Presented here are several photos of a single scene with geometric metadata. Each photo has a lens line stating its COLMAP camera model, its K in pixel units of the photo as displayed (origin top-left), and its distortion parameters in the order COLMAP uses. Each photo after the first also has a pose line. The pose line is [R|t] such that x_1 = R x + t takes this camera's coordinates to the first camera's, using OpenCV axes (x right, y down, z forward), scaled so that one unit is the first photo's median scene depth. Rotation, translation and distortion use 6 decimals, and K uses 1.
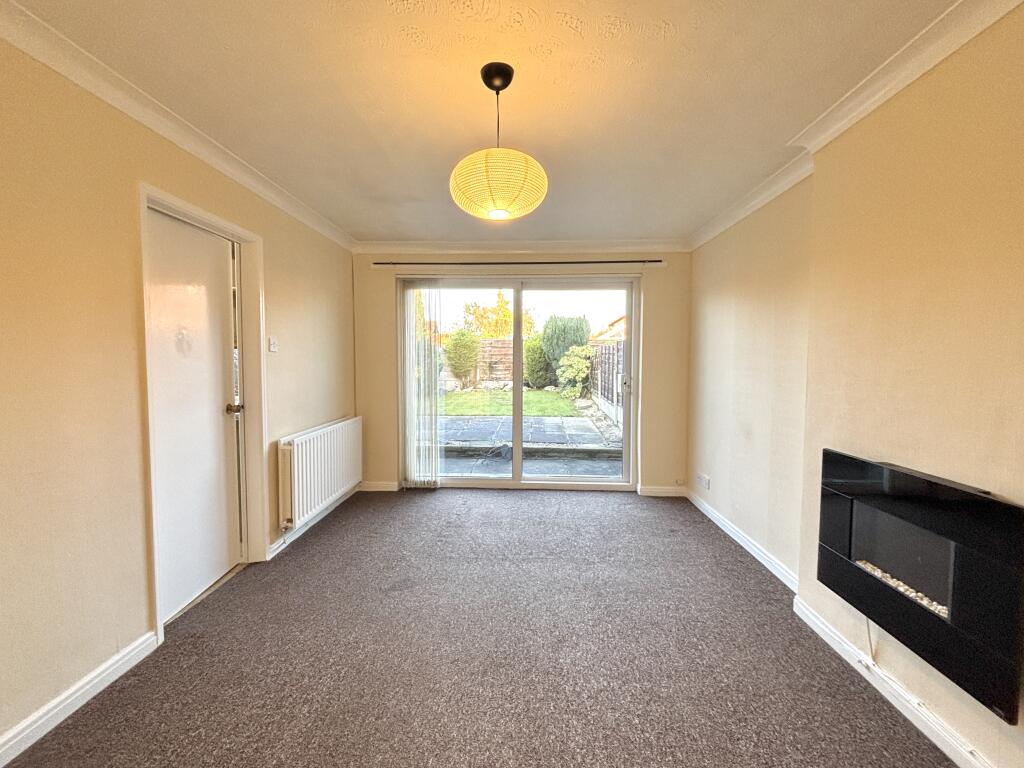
lens RADIAL K [[430.6, 0, 512.0], [0, 430.6, 384.0], [0, 0, 1]] dist [0.013395, -0.009645]
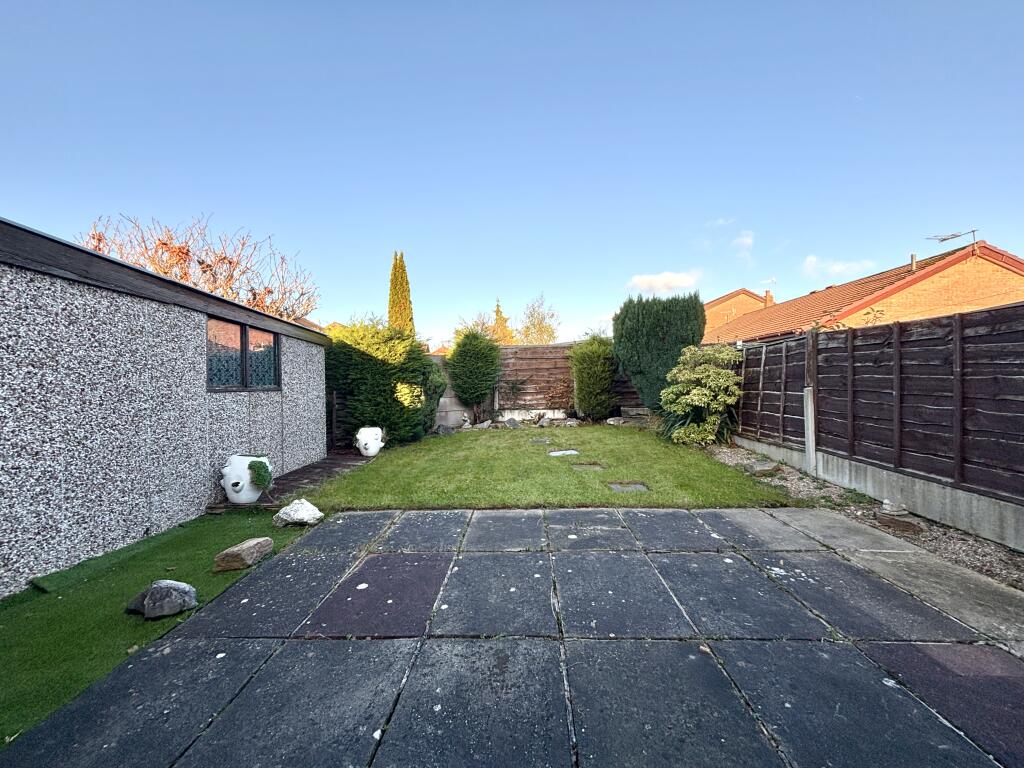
lens RADIAL K [[410.3, 0, 509.7], [0, 410.3, 383.6], [0, 0, 1]] dist [0.018332, -0.008280]
pose [[0.999519, -0.015521, 0.026839, -0.265128], [0.017040, 0.998212, -0.057295, -0.041420], [-0.025902, 0.057725, 0.997996, 1.334704]]
